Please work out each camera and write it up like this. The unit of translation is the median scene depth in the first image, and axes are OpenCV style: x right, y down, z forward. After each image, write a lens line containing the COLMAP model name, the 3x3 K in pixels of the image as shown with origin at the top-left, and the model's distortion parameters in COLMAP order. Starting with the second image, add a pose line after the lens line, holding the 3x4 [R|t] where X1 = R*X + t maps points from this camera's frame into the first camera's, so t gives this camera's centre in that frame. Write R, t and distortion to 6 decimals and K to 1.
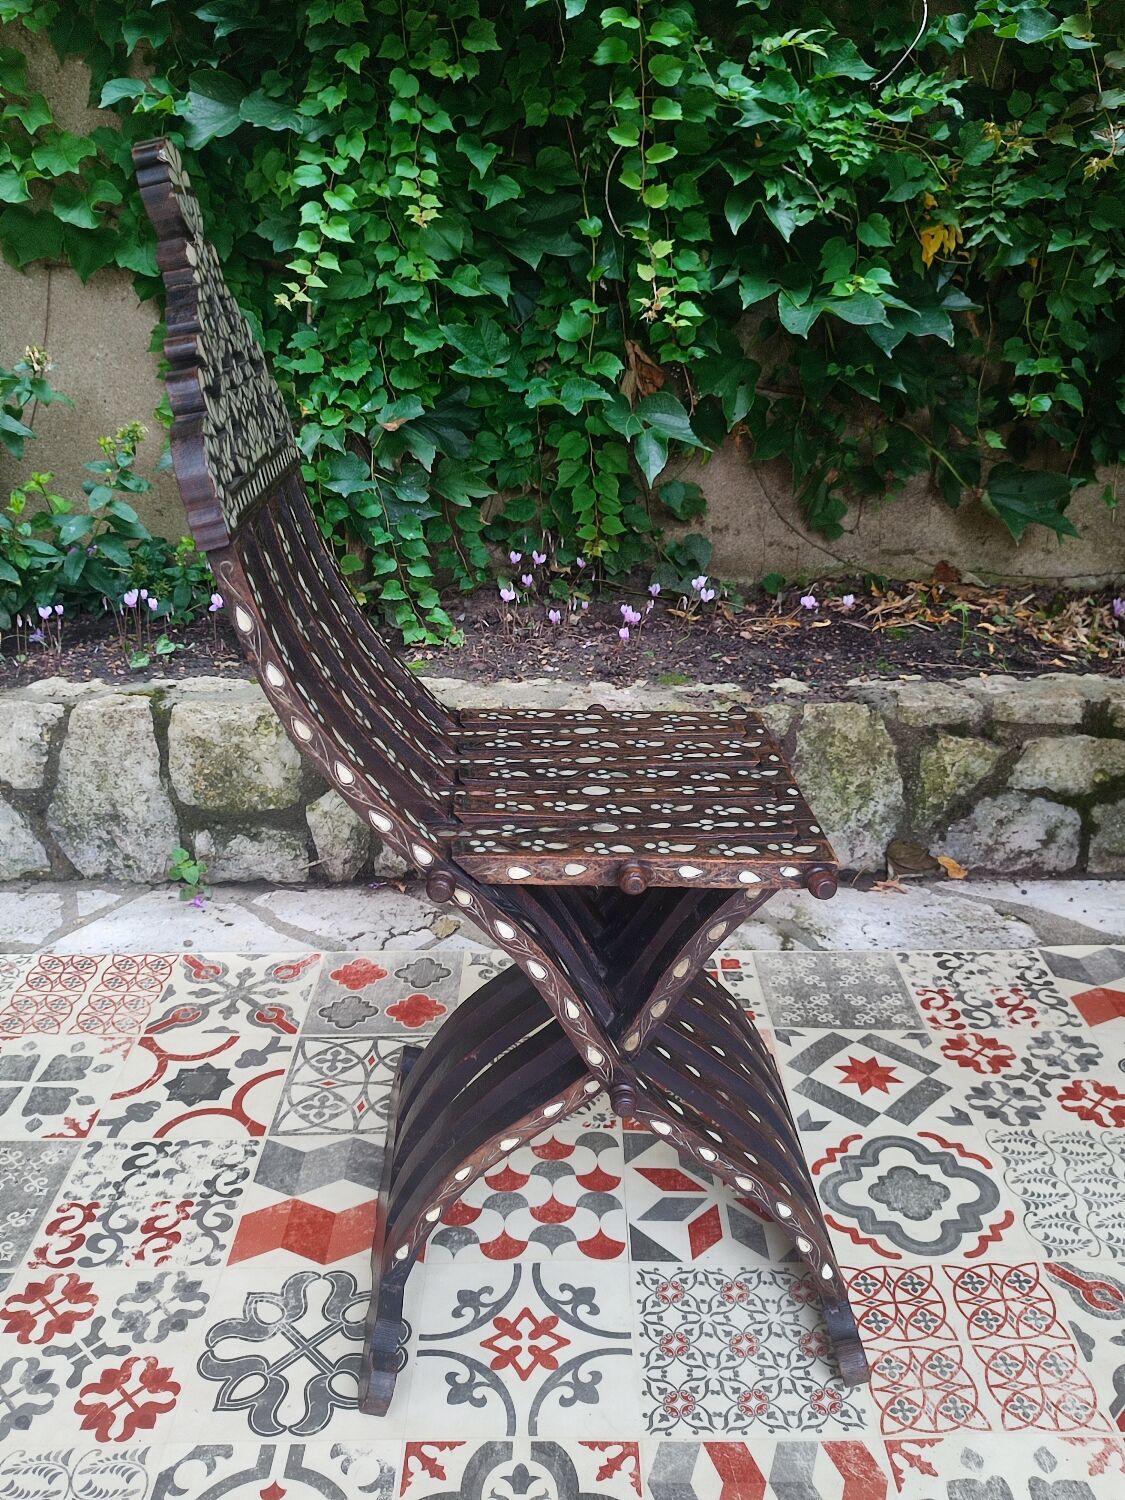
lens RADIAL K [[1309.0, 0, 559.1], [0, 1309.0, 746.6], [0, 0, 1]] dist [0.014094, -0.016430]
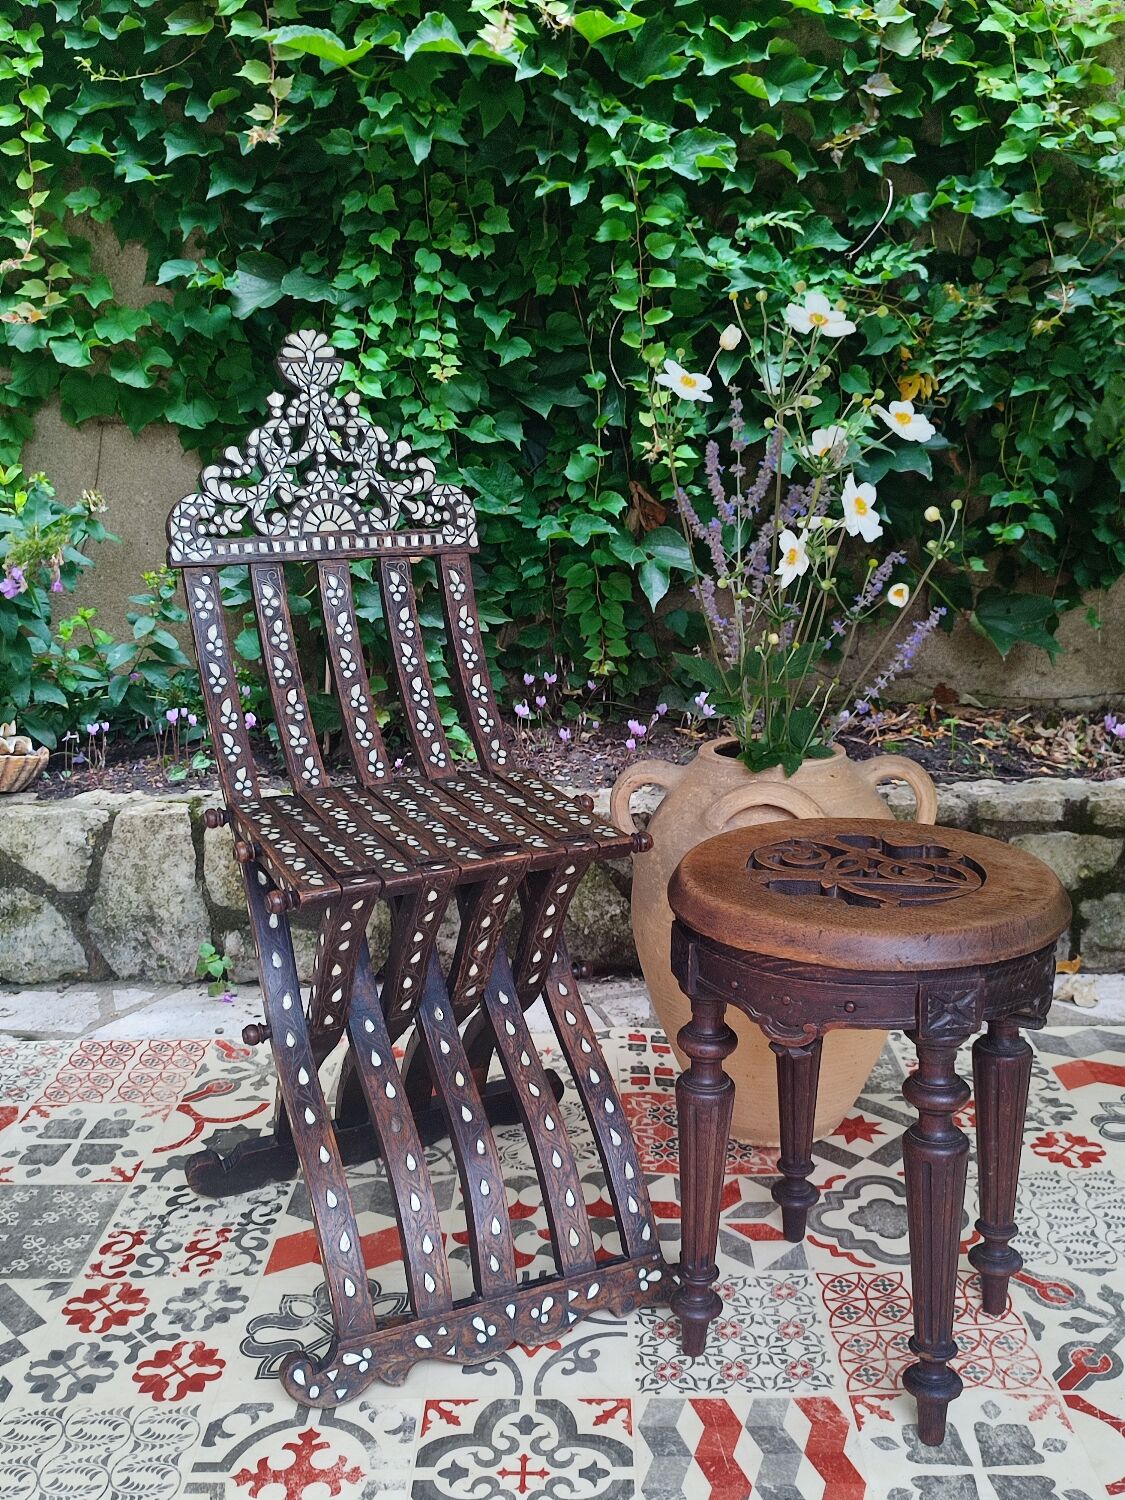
lens RADIAL K [[1447.2, 0, 560.5], [0, 1447.2, 744.4], [0, 0, 1]] dist [0.019646, -0.022729]
pose [[0.999763, -0.009509, -0.019593, 0.020367], [0.006710, 0.990370, -0.138284, 0.098645], [0.020720, 0.138120, 0.990199, -0.216352]]
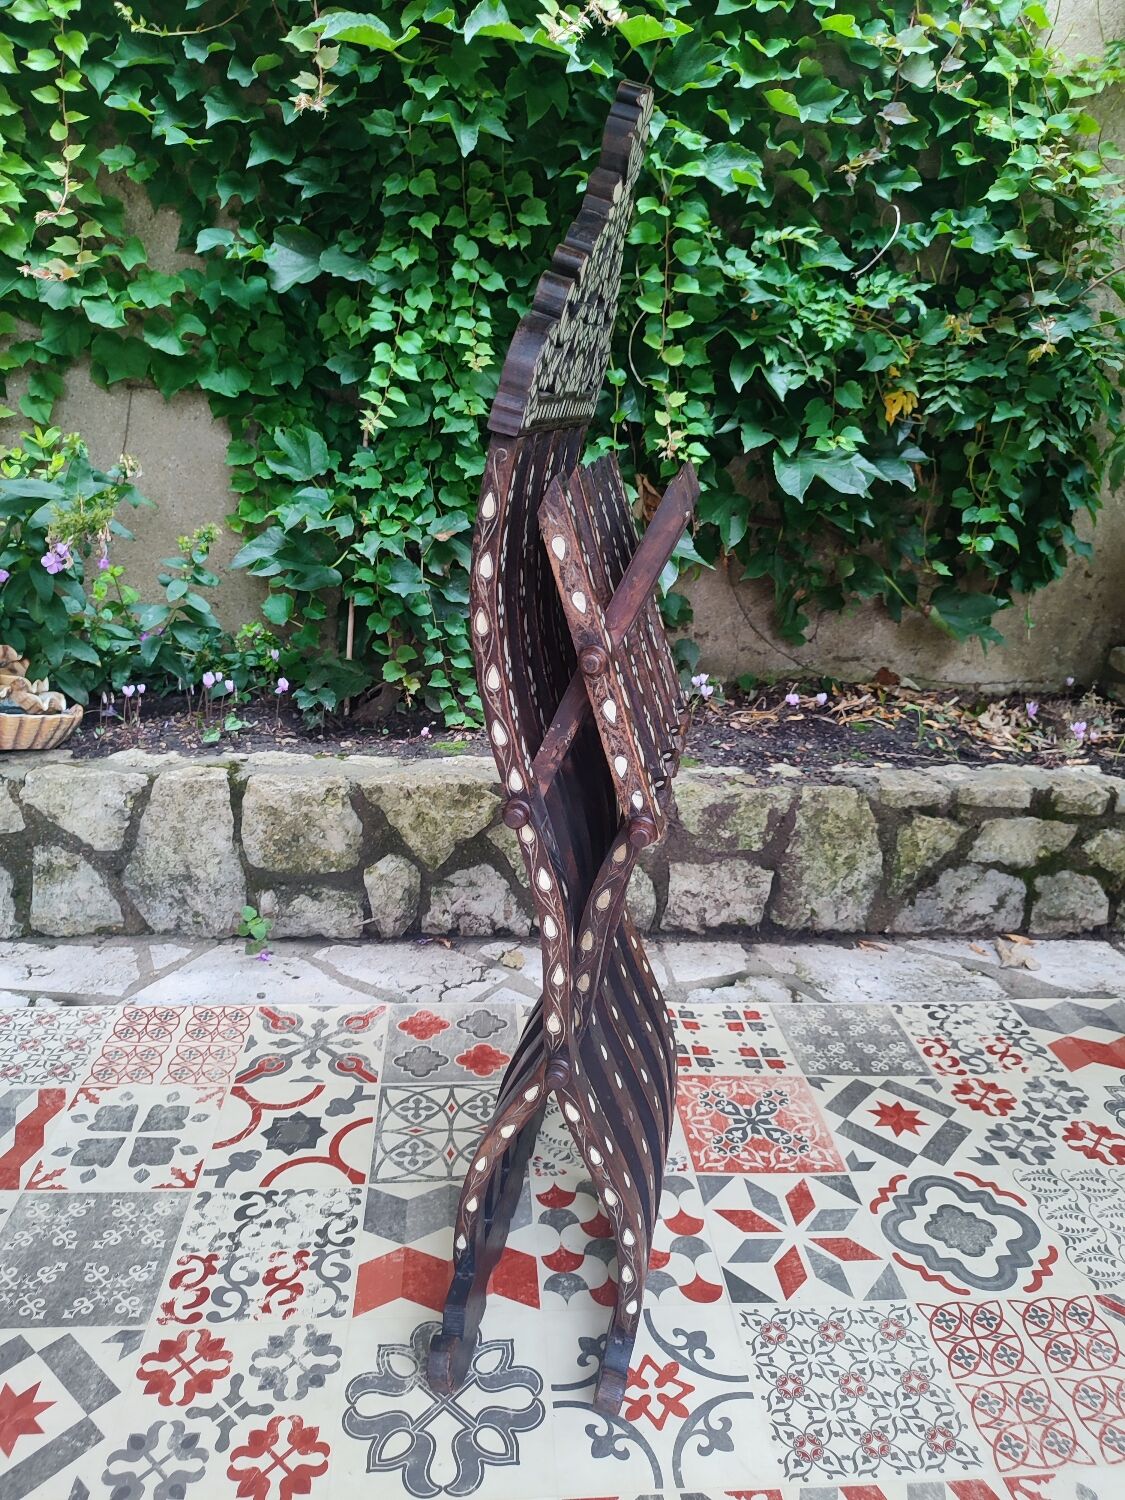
lens RADIAL K [[1080.2, 0, 559.9], [0, 1080.2, 746.1], [0, 0, 1]] dist [0.009933, -0.011666]
pose [[0.995383, 0.022370, 0.093343, -0.144175], [-0.016835, 0.998076, -0.059670, -0.009246], [-0.094499, 0.057823, 0.993844, 0.078155]]
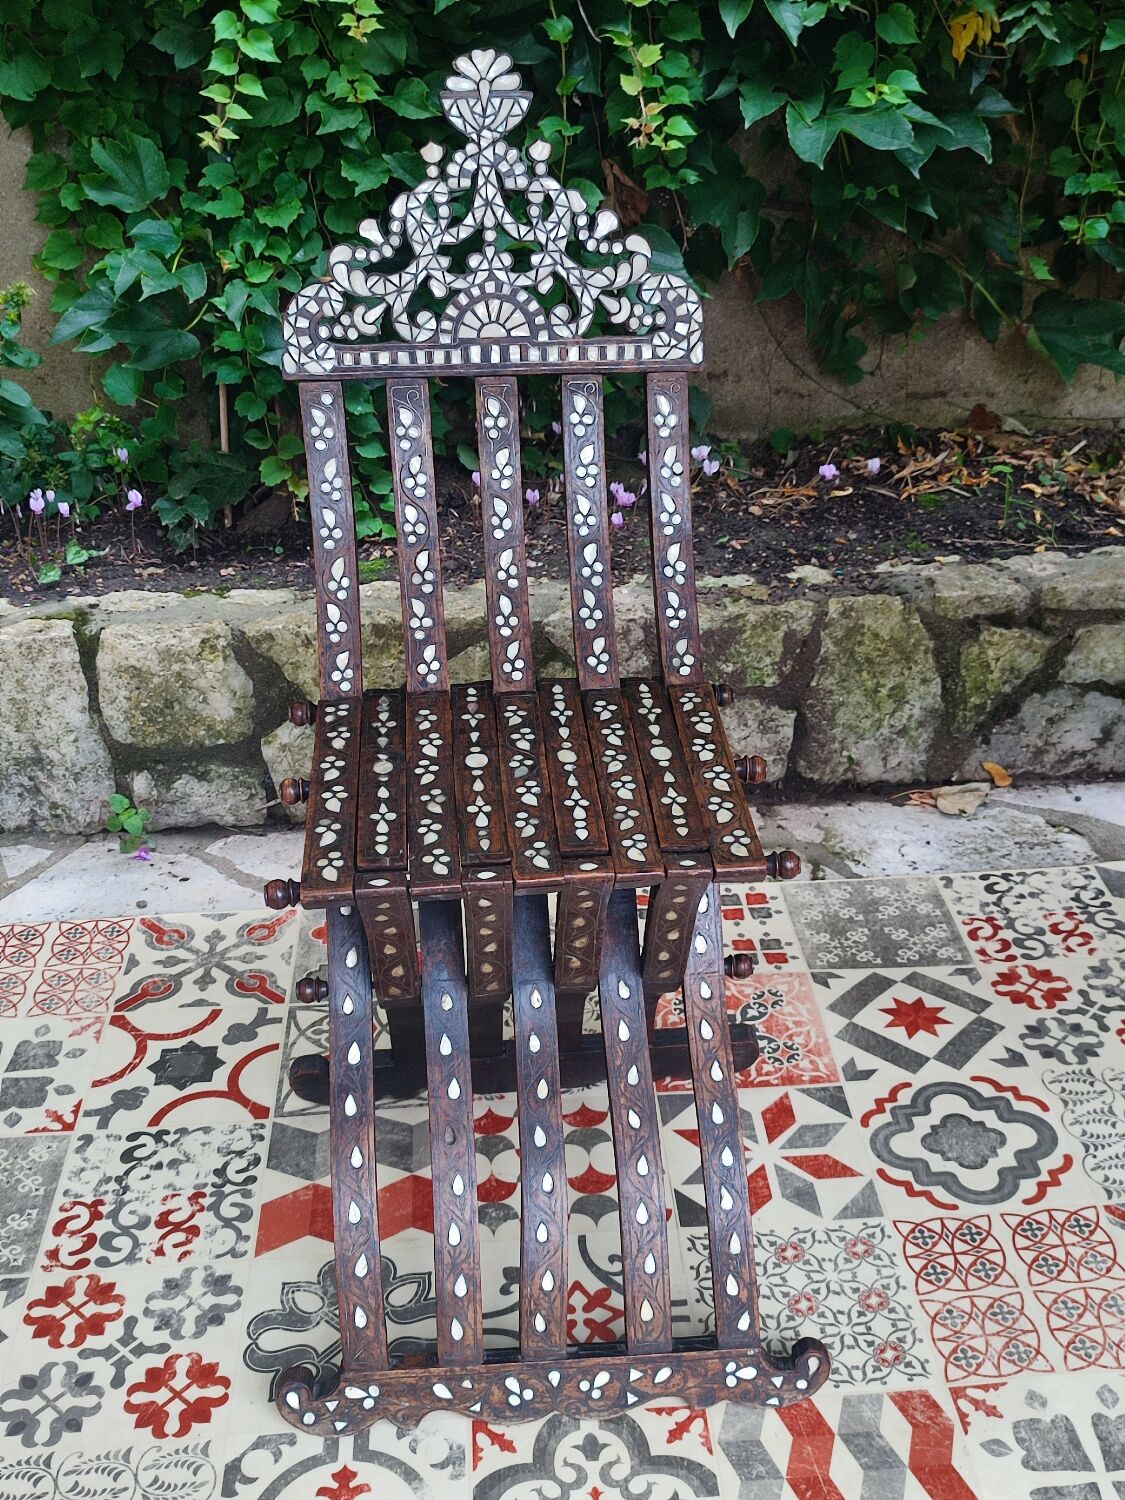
lens RADIAL K [[1691.8, 0, 558.3], [0, 1691.8, 741.5], [0, 0, 1]] dist [0.032248, -0.062903]
pose [[0.998030, -0.044620, 0.044099, -0.057957], [0.040060, 0.994243, 0.099378, -0.069994], [-0.048279, -0.097416, 0.994072, -0.154090]]
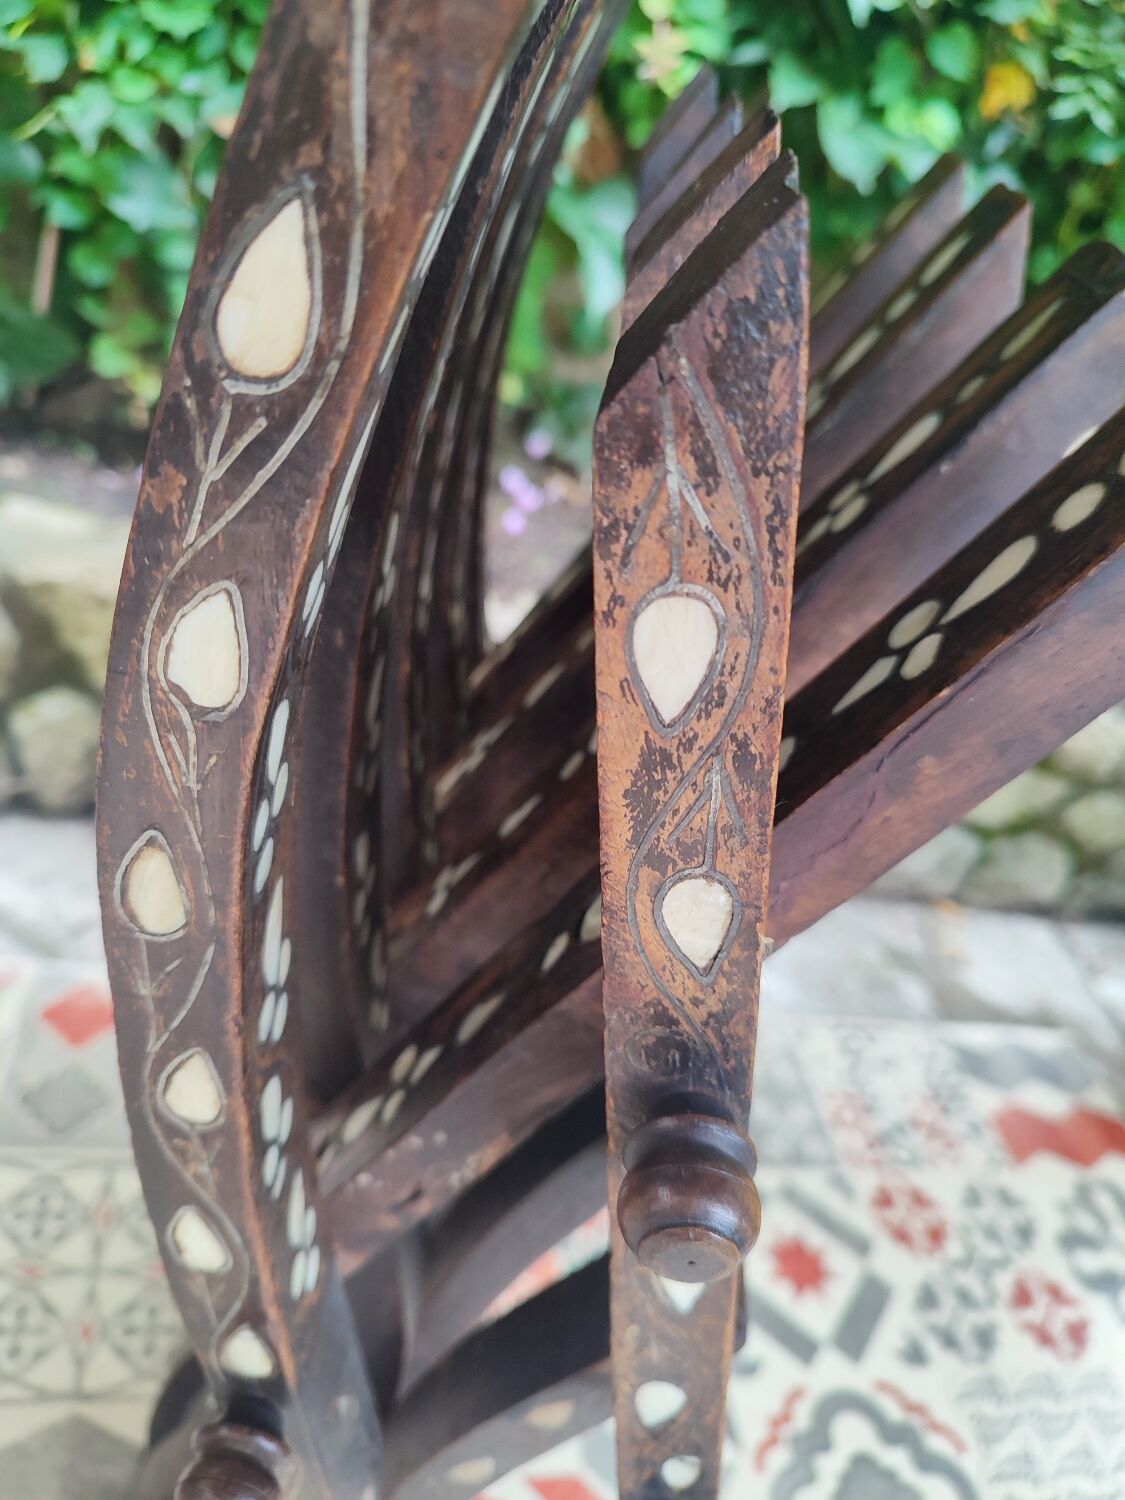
lens RADIAL K [[1139.1, 0, 563.9], [0, 1139.1, 744.6], [0, 0, 1]] dist [-0.037278, -0.002690]
pose [[0.940907, 0.139750, 0.308487, -0.133090], [-0.211639, 0.953755, 0.213447, -0.144557], [-0.264392, -0.266122, 0.926972, 0.493239]]
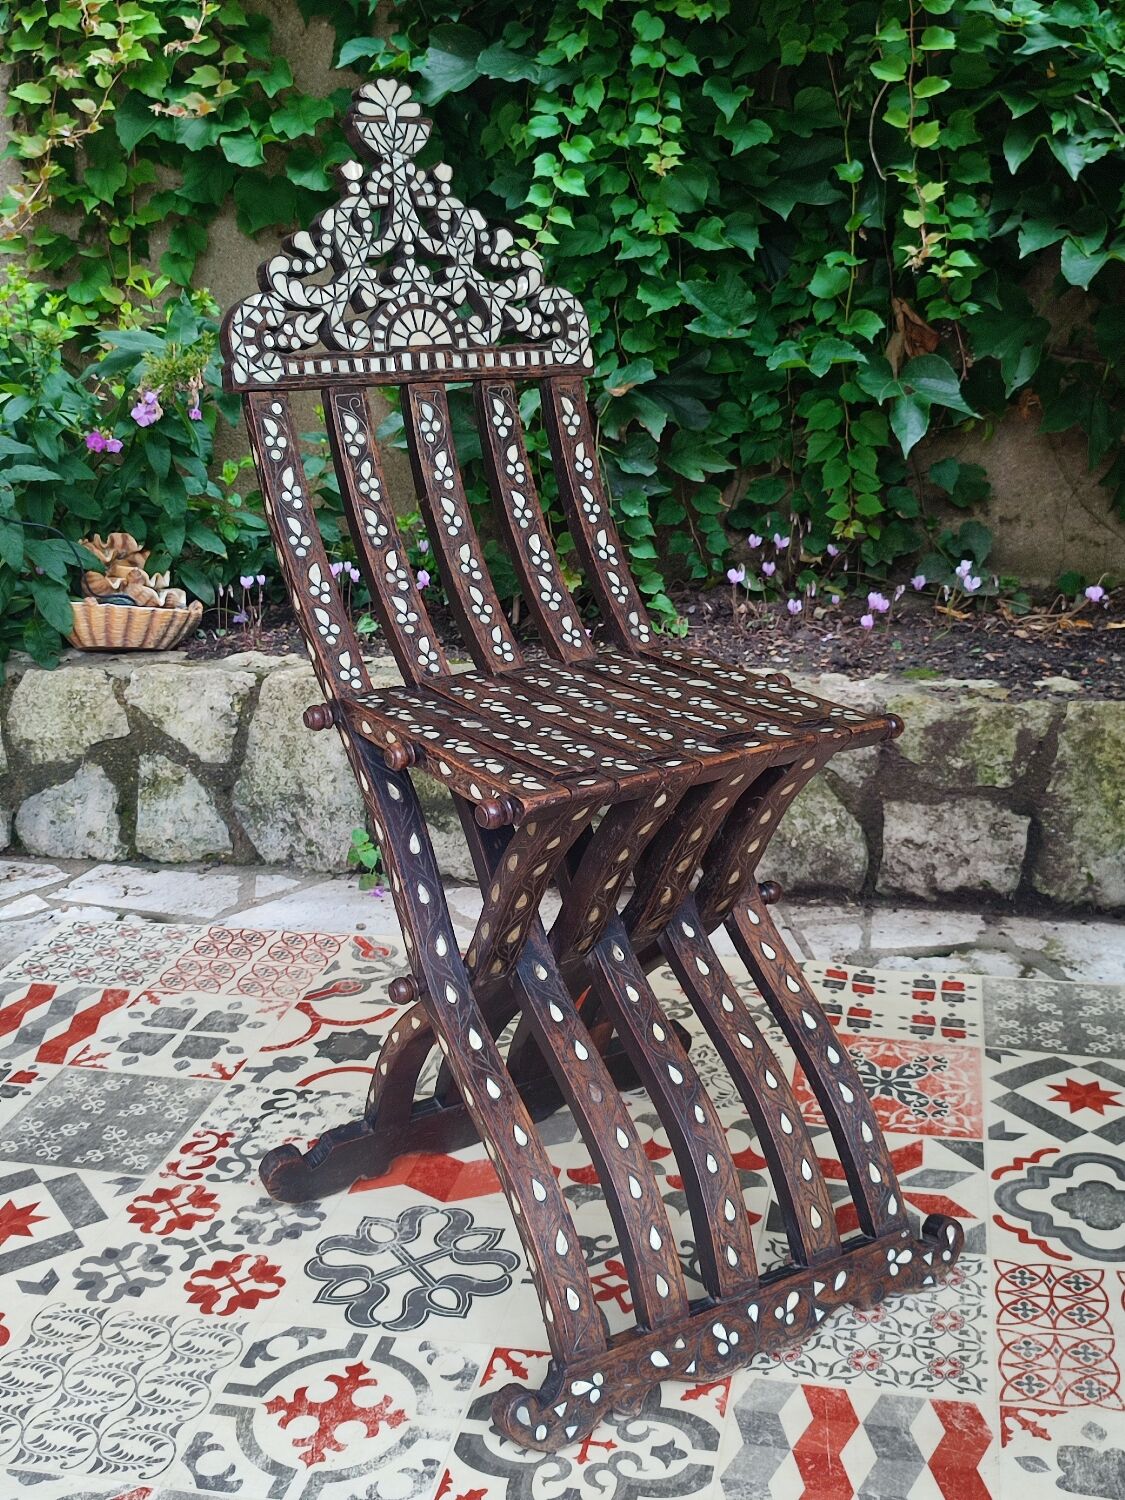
lens RADIAL K [[1691.8, 0, 558.3], [0, 1691.8, 741.5], [0, 0, 1]] dist [0.032248, -0.062903]
pose [[0.975607, 0.040627, -0.215732, 0.125278], [-0.058671, 0.995233, -0.077903, 0.121468], [0.211539, 0.088660, 0.973340, -0.175924]]
